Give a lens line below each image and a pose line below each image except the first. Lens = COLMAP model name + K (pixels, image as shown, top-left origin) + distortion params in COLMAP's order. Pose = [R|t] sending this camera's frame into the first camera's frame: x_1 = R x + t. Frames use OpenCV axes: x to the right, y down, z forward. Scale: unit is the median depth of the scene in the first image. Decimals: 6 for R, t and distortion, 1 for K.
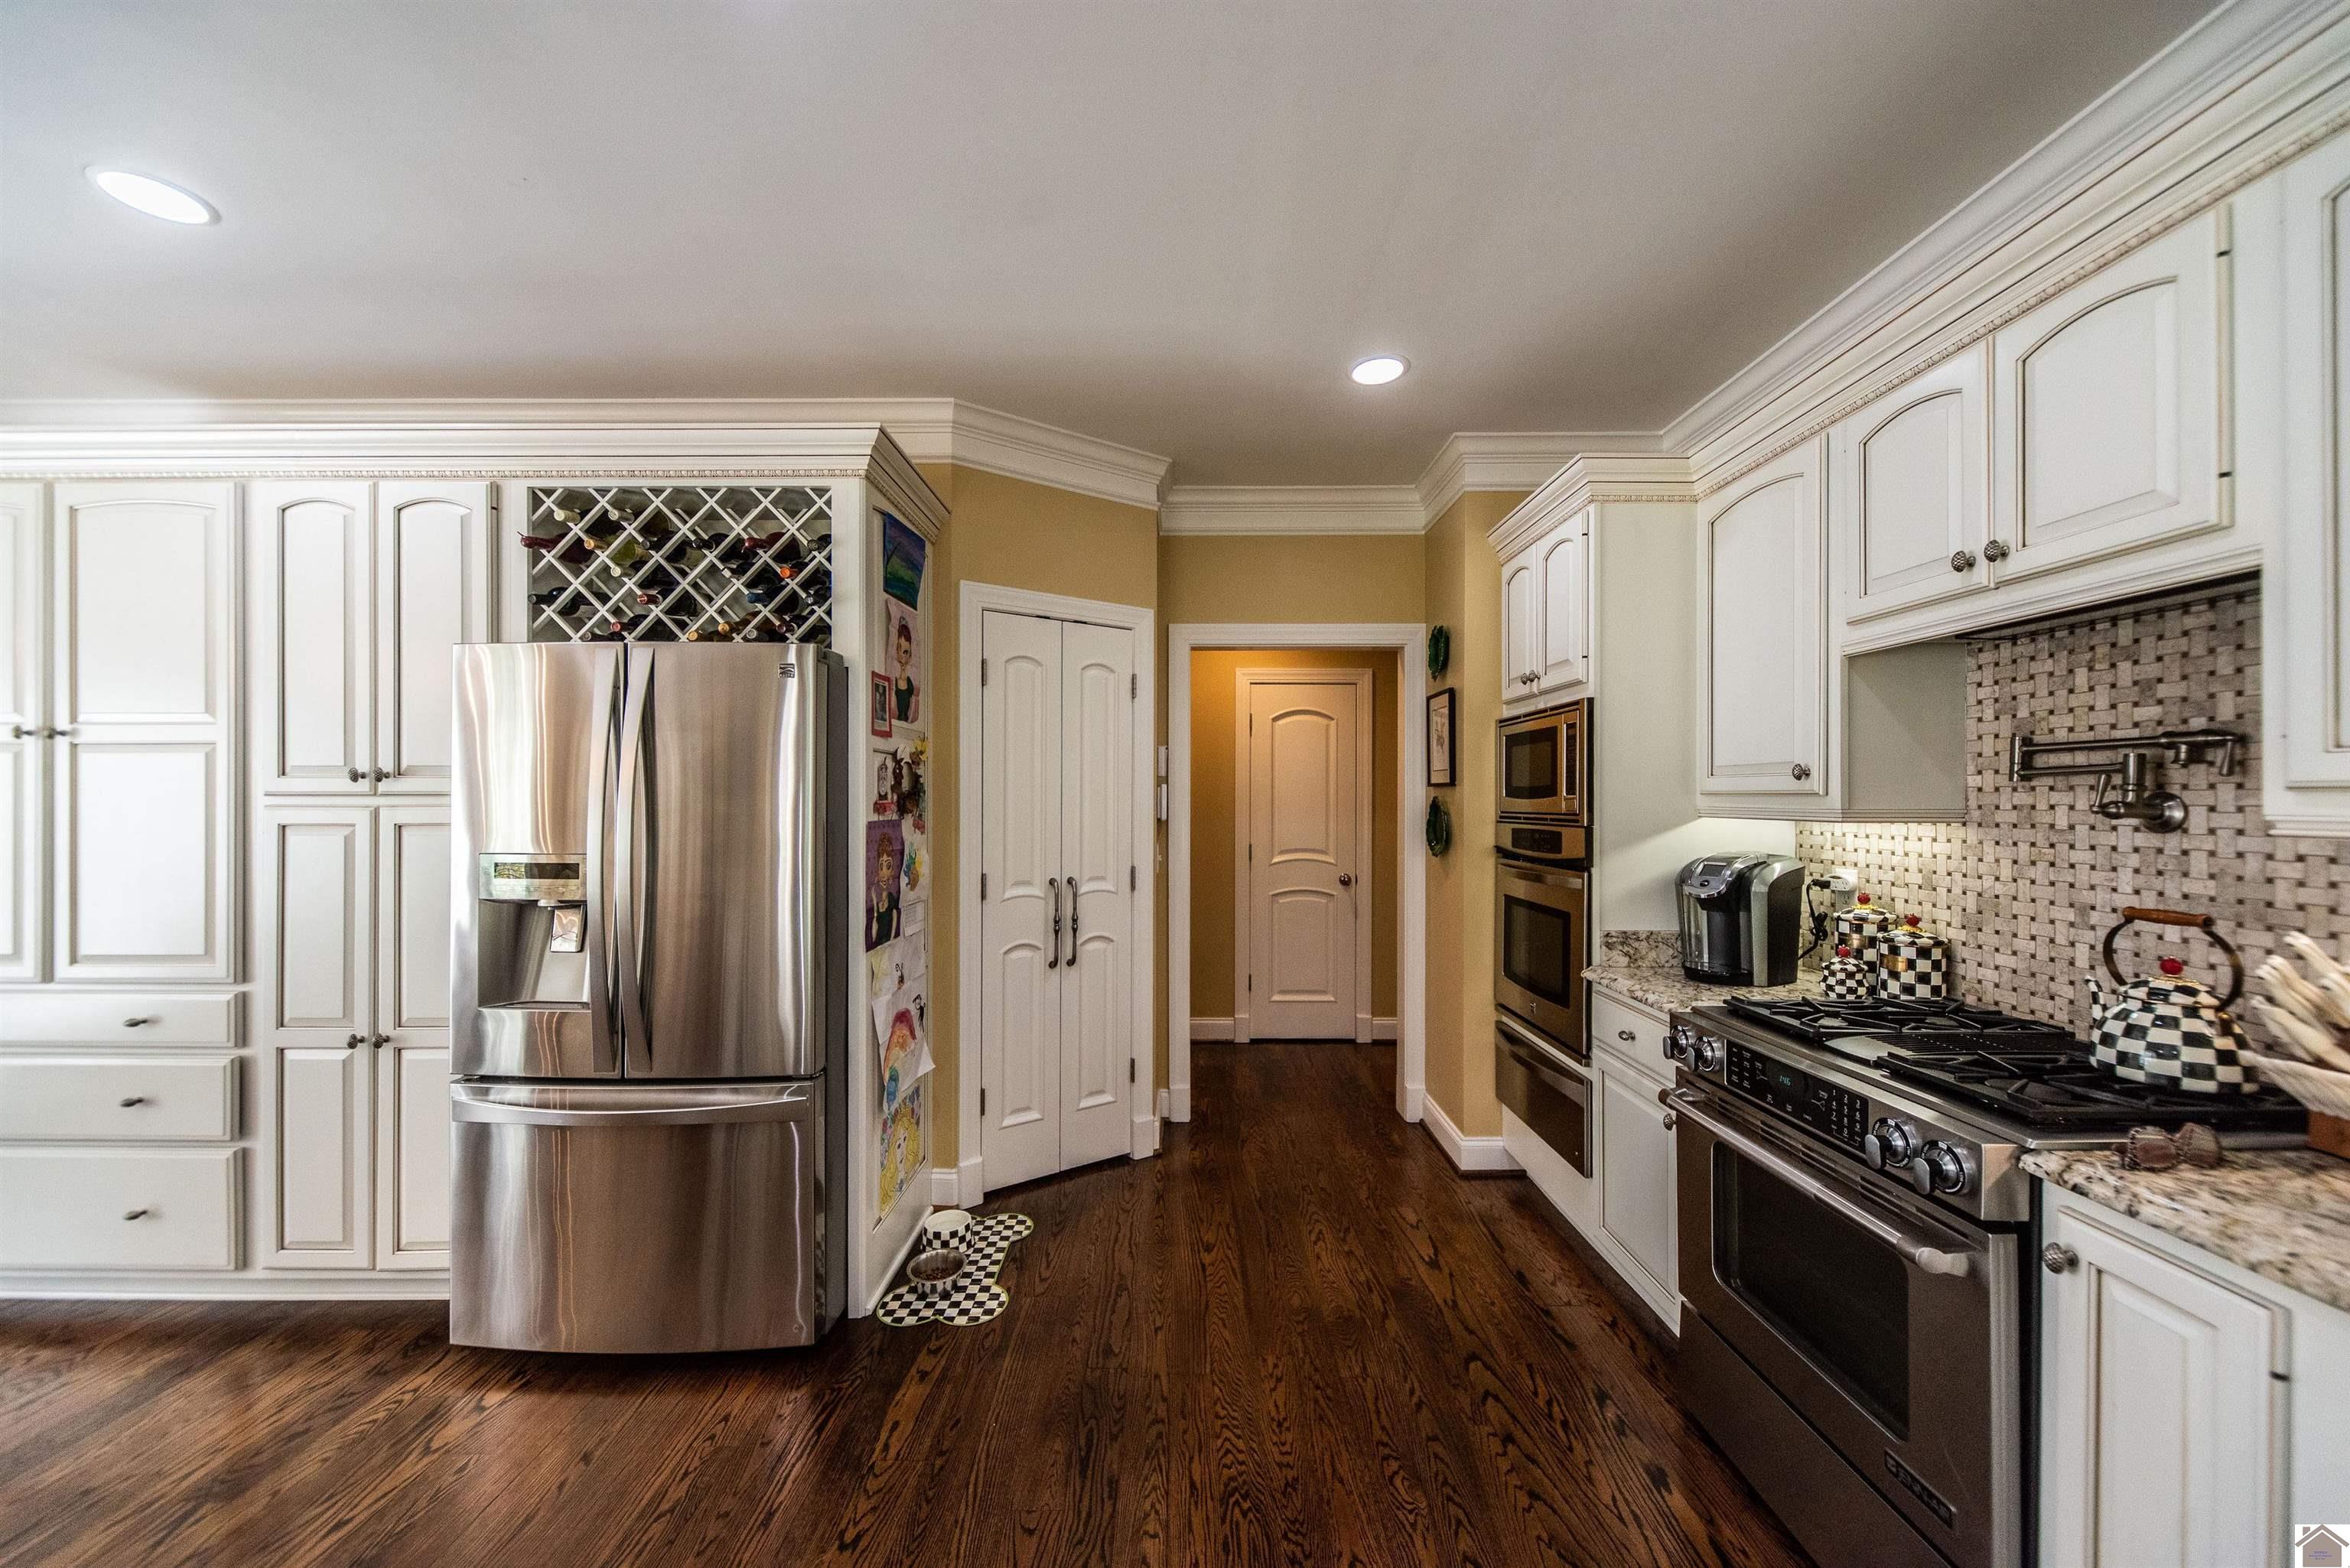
lens RADIAL K [[833.2, 0, 1179.1], [0, 833.2, 793.4], [0, 0, 1]] dist [-0.002149, -0.000002]
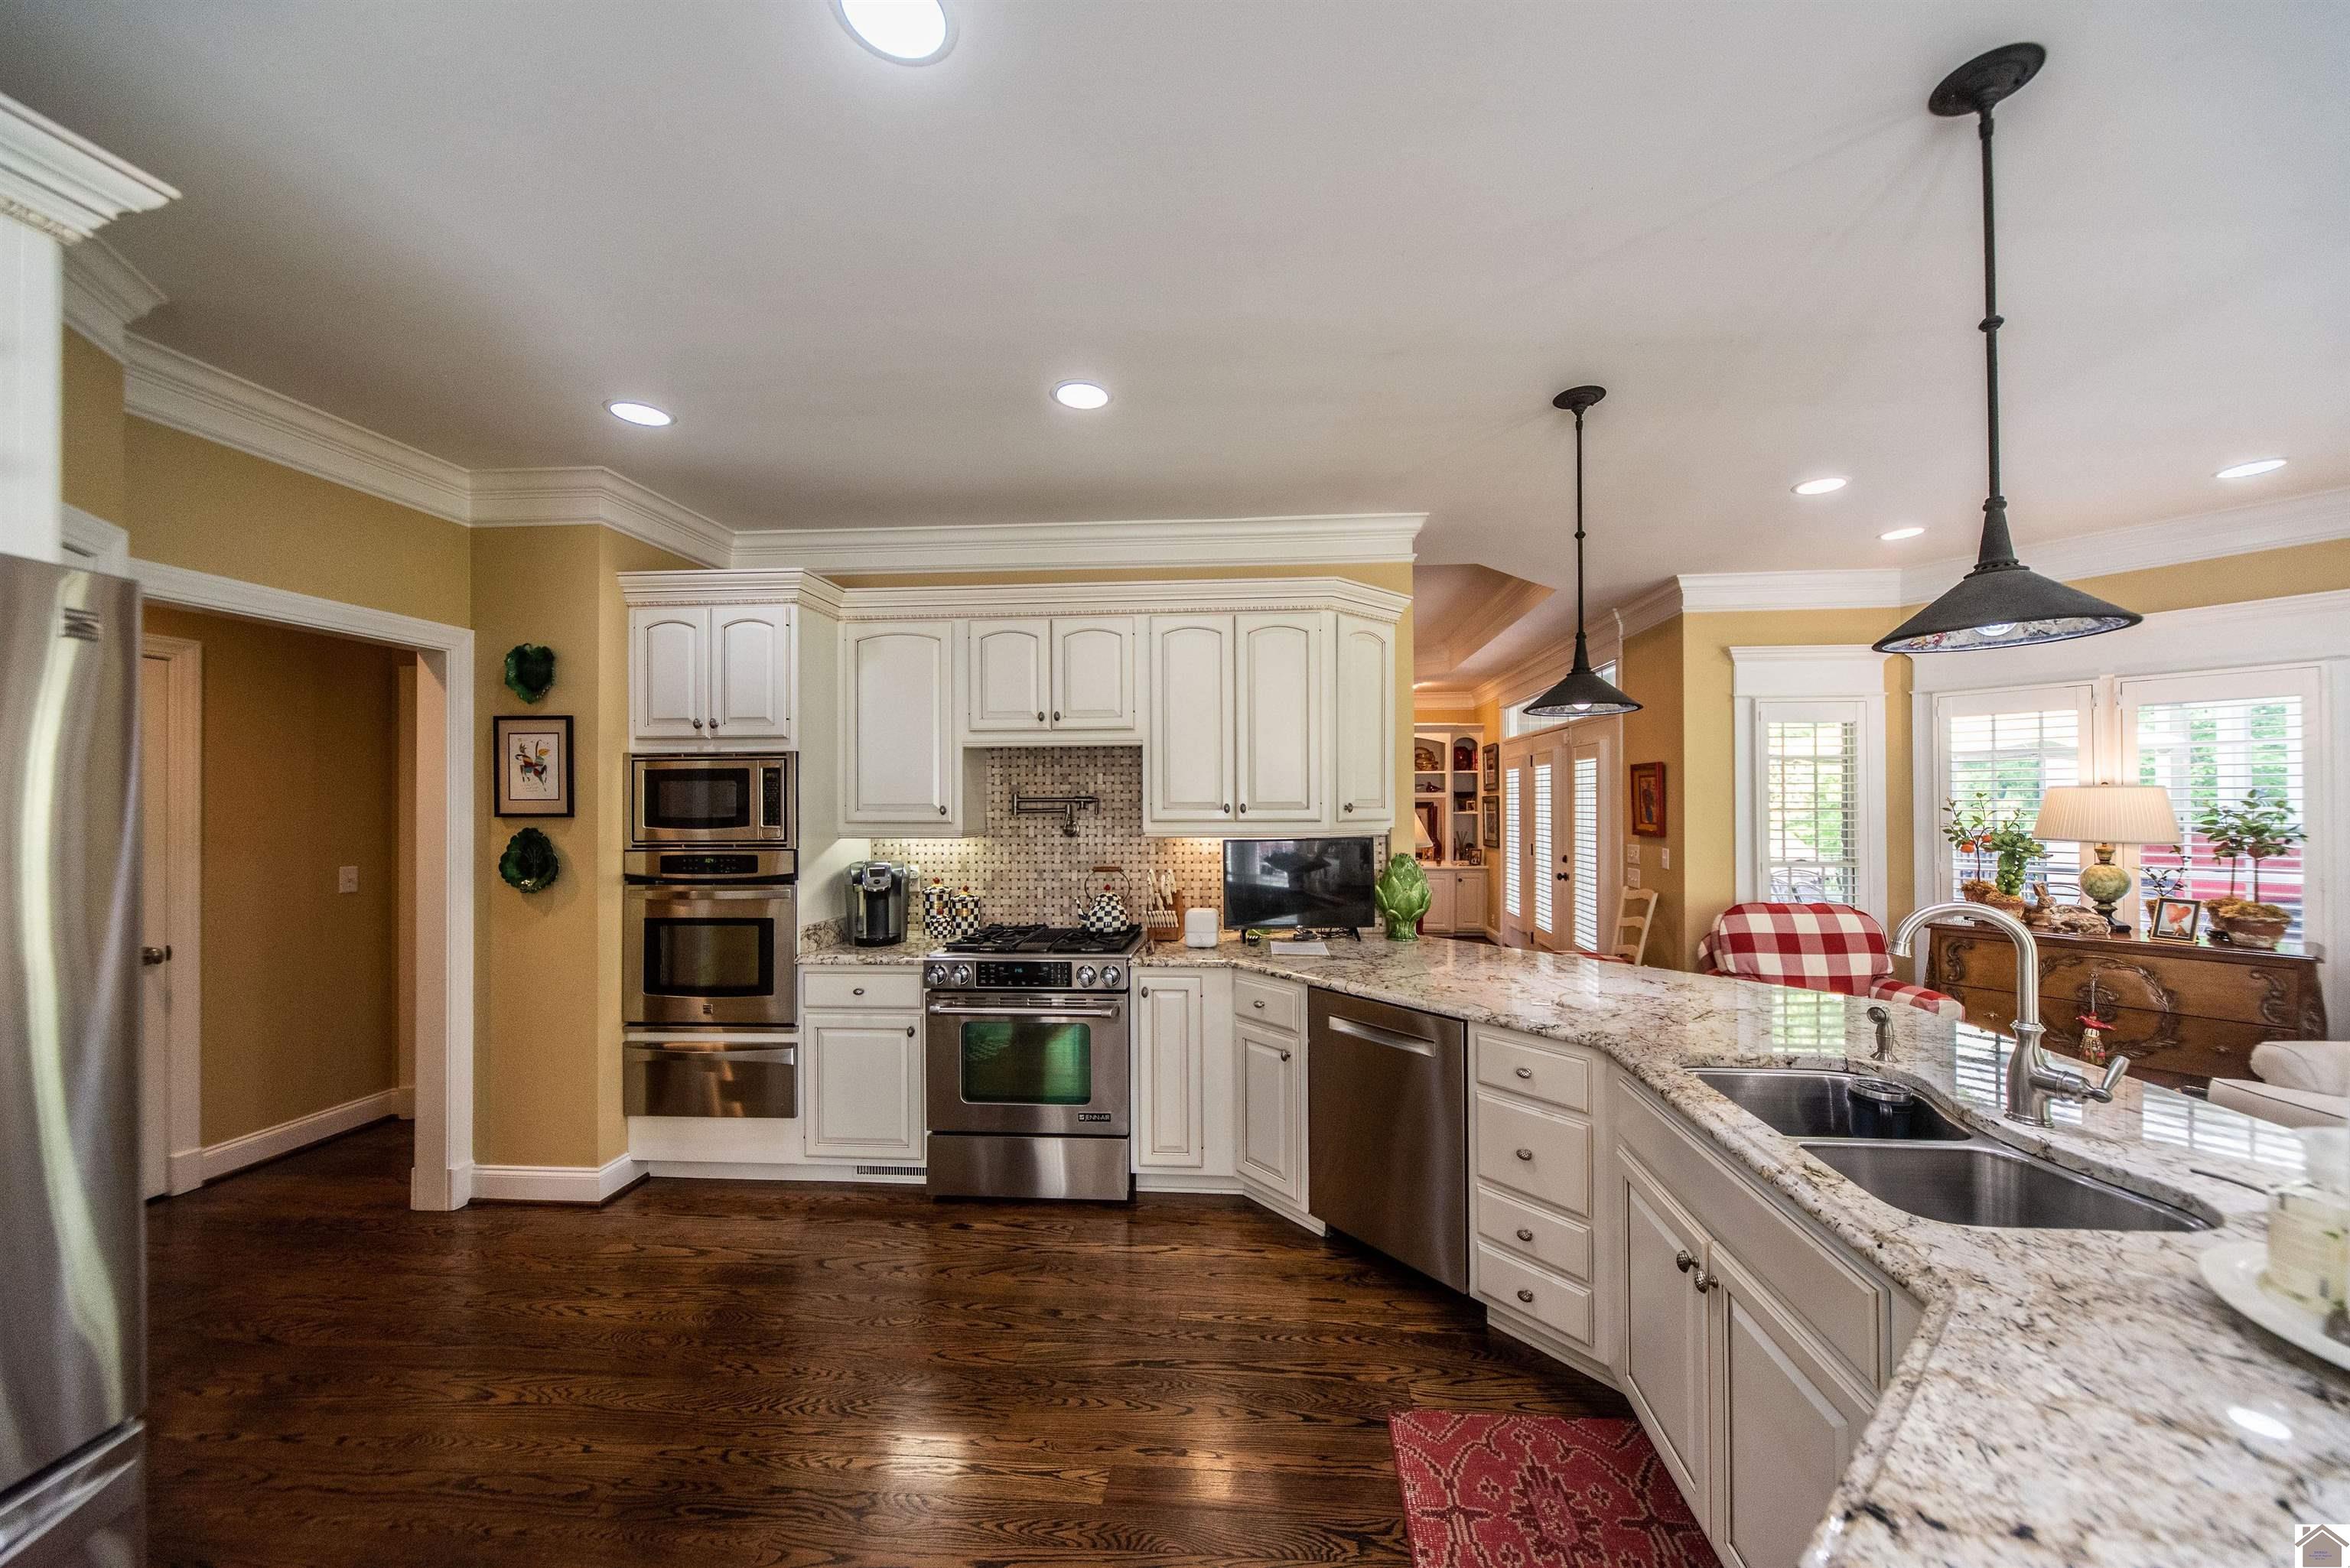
lens RADIAL K [[833.2, 0, 1189.1], [0, 833.2, 795.5], [0, 0, 1]] dist [-0.002149, -0.000002]
pose [[0.100166, 0.006250, 0.994951, -0.872125], [0.000483, 0.999980, -0.006330, -0.042248], [-0.994971, 0.001114, 0.100161, 0.287732]]
